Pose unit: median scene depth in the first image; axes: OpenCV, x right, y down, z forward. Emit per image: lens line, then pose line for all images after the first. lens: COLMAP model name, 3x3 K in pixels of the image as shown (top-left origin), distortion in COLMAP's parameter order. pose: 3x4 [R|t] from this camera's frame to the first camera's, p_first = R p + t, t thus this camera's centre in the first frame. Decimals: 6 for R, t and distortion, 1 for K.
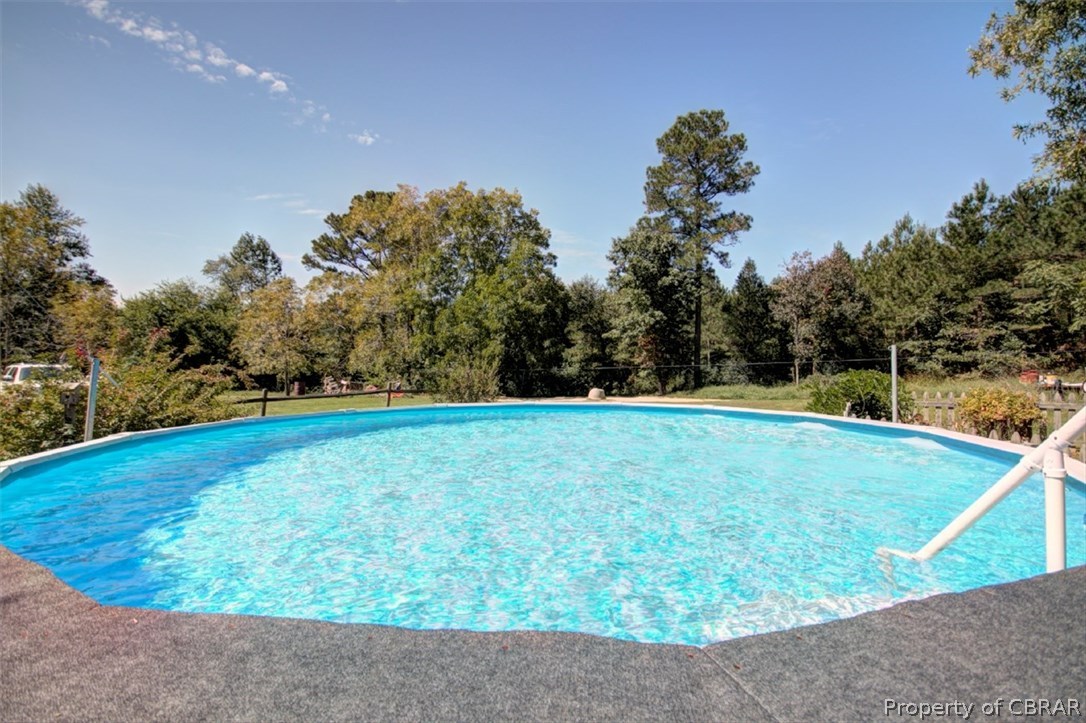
lens RADIAL K [[498.1, 0, 543.0], [0, 498.1, 361.5], [0, 0, 1]] dist [0.026606, -0.020999]
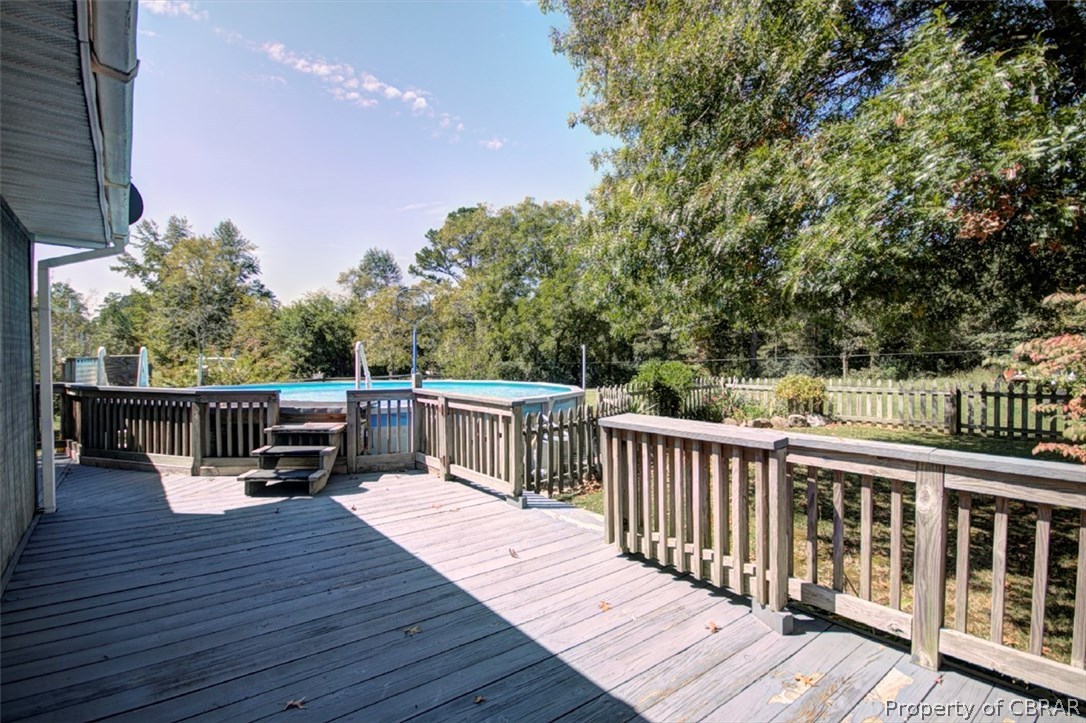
lens RADIAL K [[498.1, 0, 543.0], [0, 498.1, 361.5], [0, 0, 1]] dist [0.026606, -0.020999]
pose [[0.969823, 0.002932, -0.243793, 0.117527], [0.000379, 0.999908, 0.013533, -0.001213], [0.243810, -0.013217, 0.969733, -0.074478]]
